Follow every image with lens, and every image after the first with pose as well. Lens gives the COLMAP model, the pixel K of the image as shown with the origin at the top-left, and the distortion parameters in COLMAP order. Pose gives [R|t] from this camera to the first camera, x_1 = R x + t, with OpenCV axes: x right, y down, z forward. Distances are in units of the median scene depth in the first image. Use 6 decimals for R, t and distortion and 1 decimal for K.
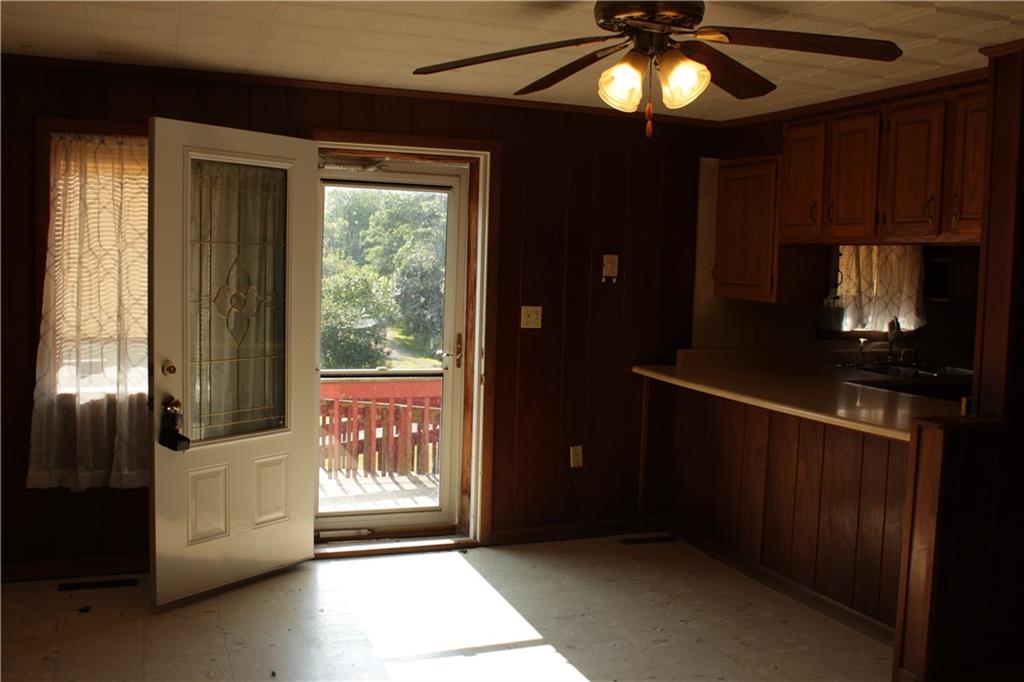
lens RADIAL K [[967.7, 0, 511.1], [0, 967.7, 331.6], [0, 0, 1]] dist [-0.136880, 0.122672]
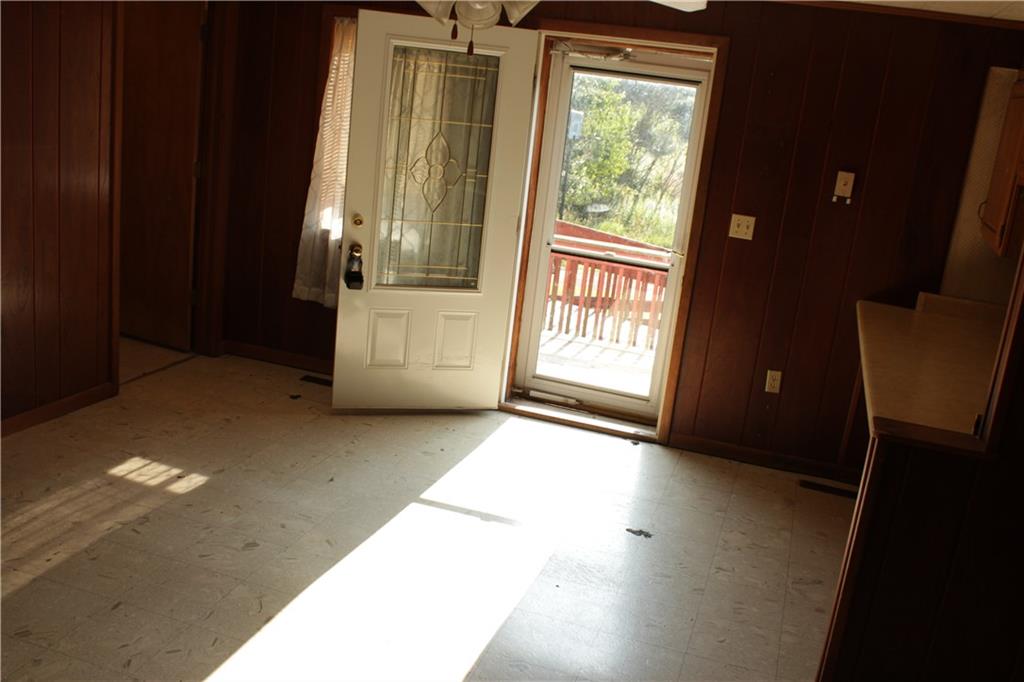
lens RADIAL K [[967.7, 0, 511.1], [0, 967.7, 331.6], [0, 0, 1]] dist [-0.136880, 0.122672]
pose [[0.779144, 0.216533, -0.588258, 0.439358], [-0.131455, 0.974017, 0.184417, -0.061348], [0.612906, -0.066358, 0.787364, 0.118463]]
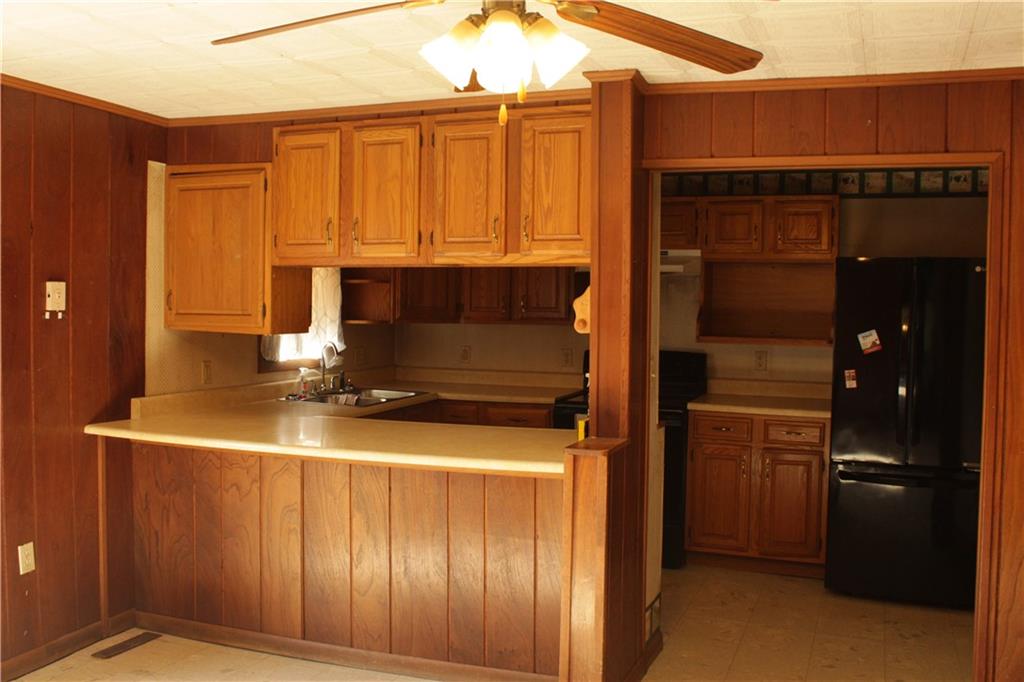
lens RADIAL K [[955.1, 0, 512.7], [0, 955.1, 326.9], [0, 0, 1]] dist [-0.149341, 0.131678]
pose [[0.660106, -0.044100, 0.749877, -0.220271], [0.064819, 0.997896, 0.001627, -0.024161], [-0.748371, 0.047532, 0.661576, 0.275506]]
